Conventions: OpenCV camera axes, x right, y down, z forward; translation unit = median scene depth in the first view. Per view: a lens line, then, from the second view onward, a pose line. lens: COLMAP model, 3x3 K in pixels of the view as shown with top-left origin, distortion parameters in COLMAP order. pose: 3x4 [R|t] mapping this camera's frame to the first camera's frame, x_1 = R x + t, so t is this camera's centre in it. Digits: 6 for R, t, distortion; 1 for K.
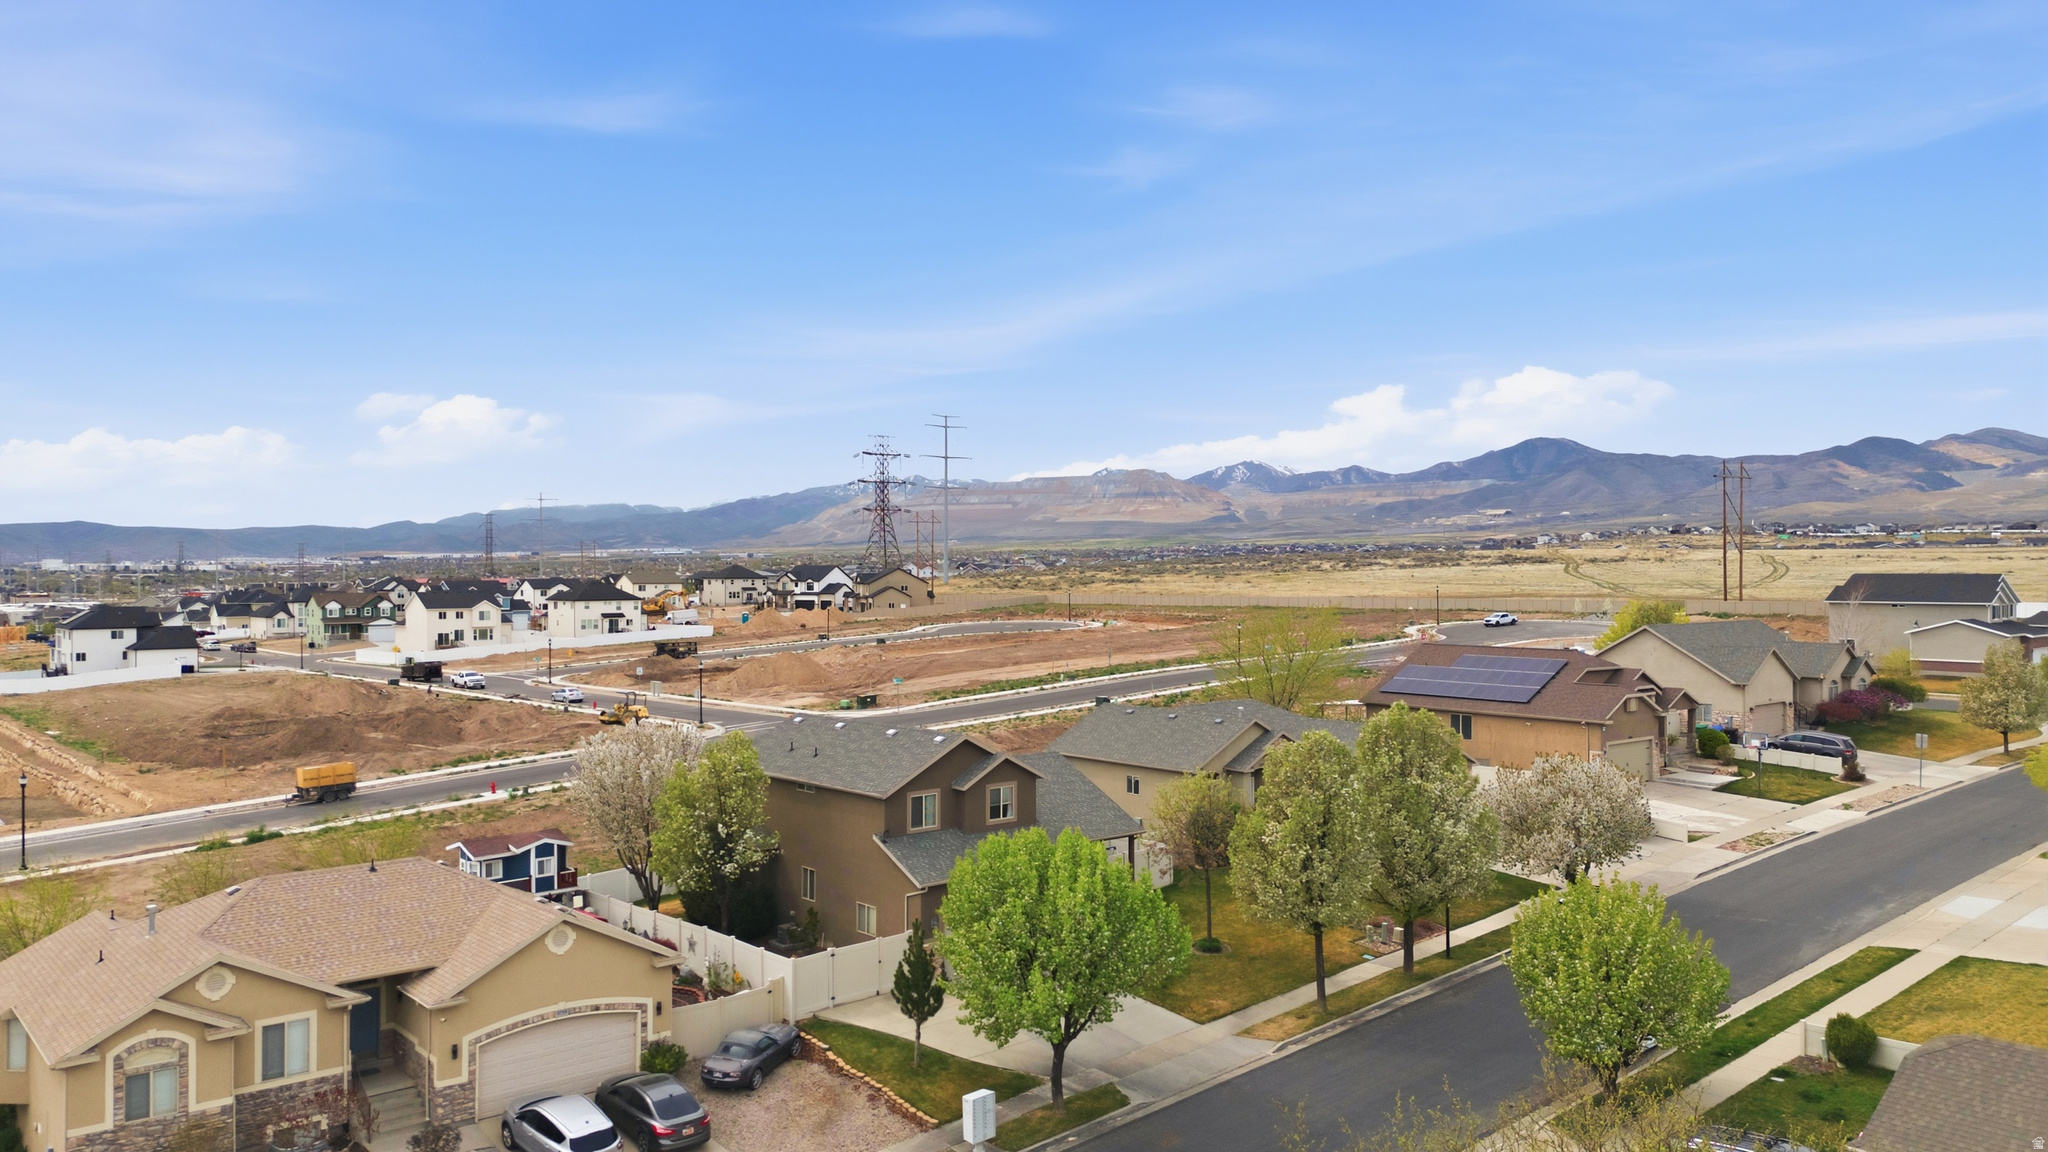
lens RADIAL K [[1500.5, 0, 1024.0], [0, 1500.5, 576.0], [0, 0, 1]] dist [0.089282, -0.087612]
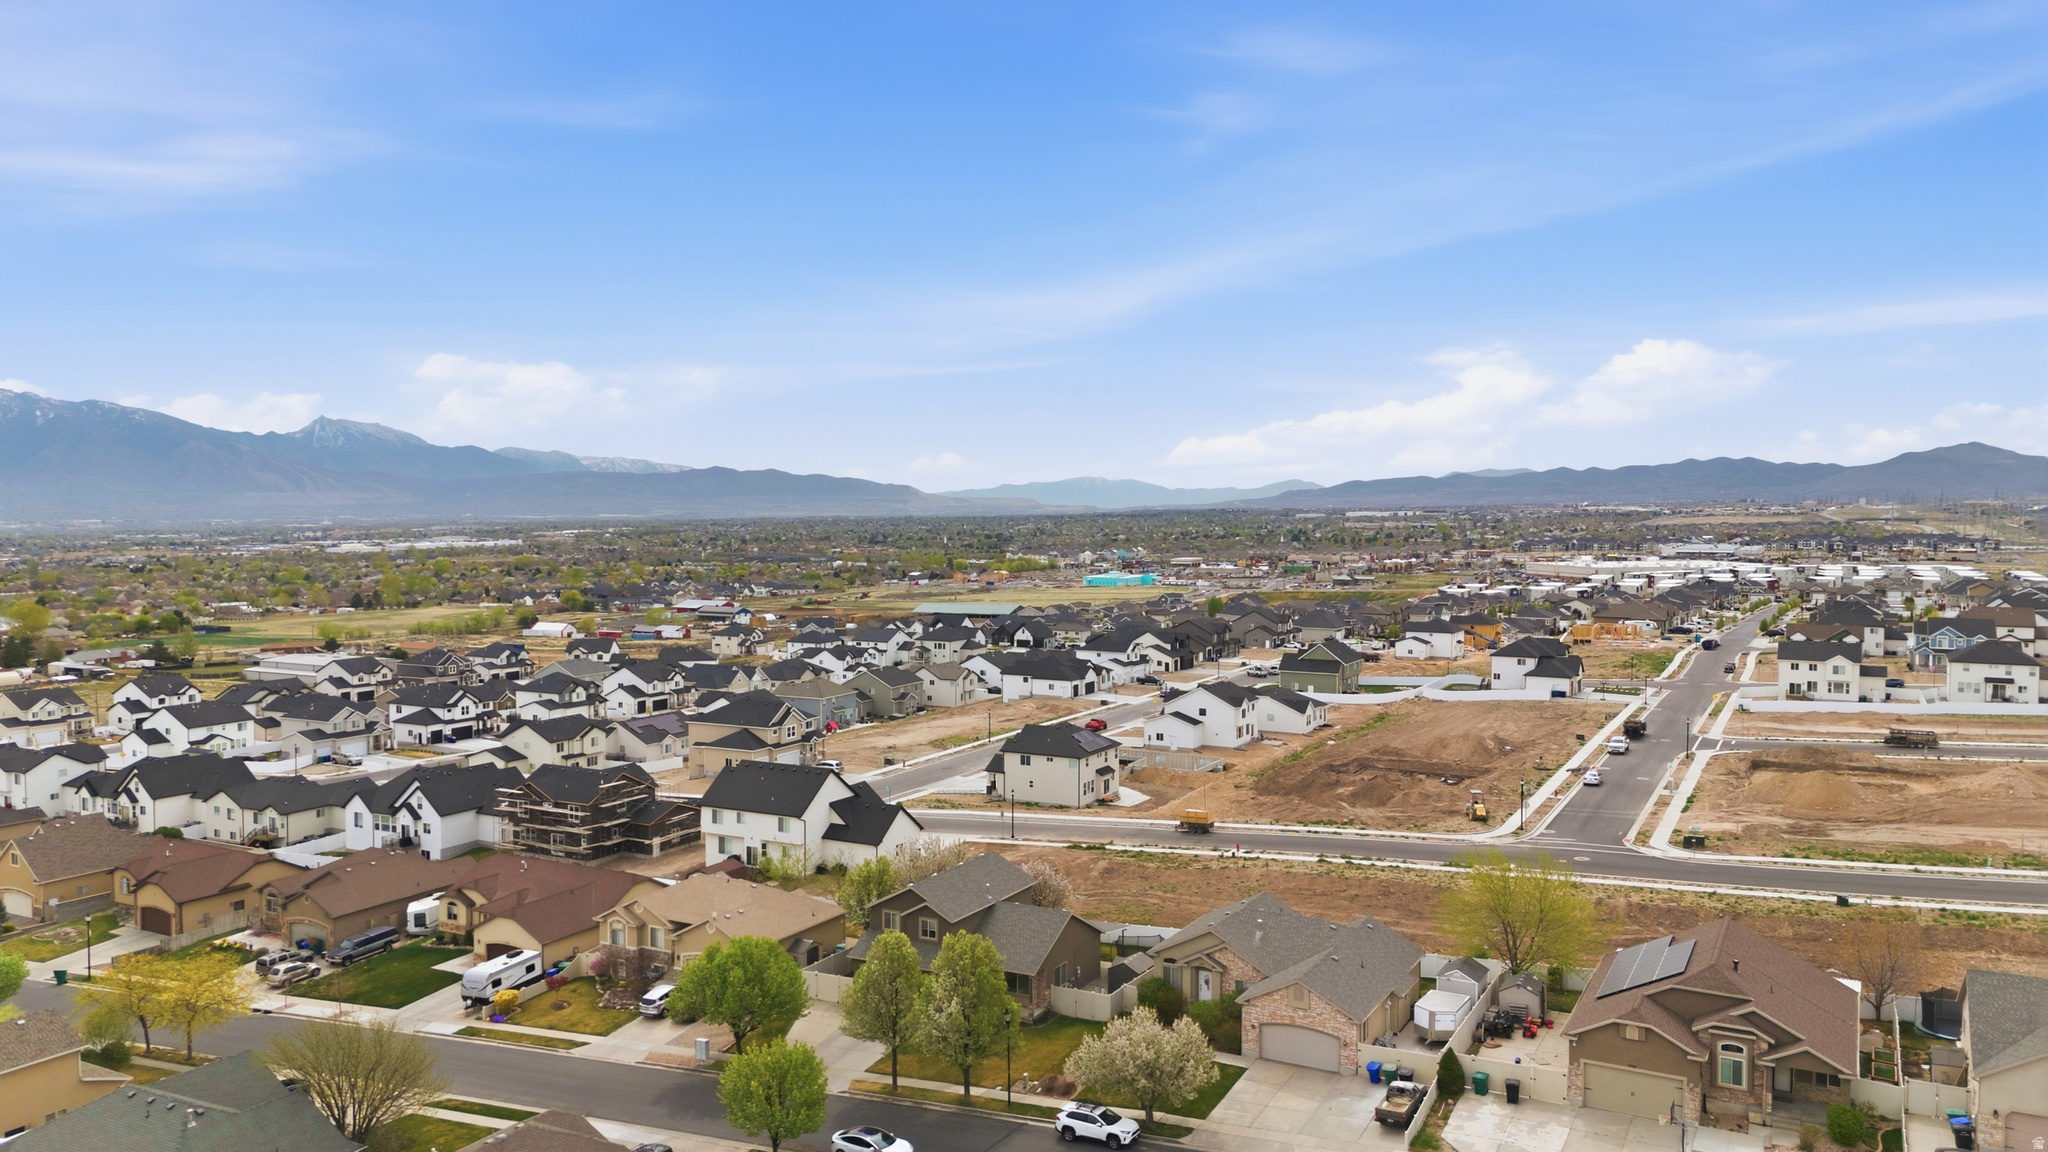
lens RADIAL K [[1500.5, 0, 1024.0], [0, 1500.5, 576.0], [0, 0, 1]] dist [0.089282, -0.087612]
pose [[0.364491, 0.051307, -0.929792, 1.590716], [-0.007085, 0.998605, 0.052327, -0.346269], [0.931180, -0.012486, 0.364346, 0.429172]]
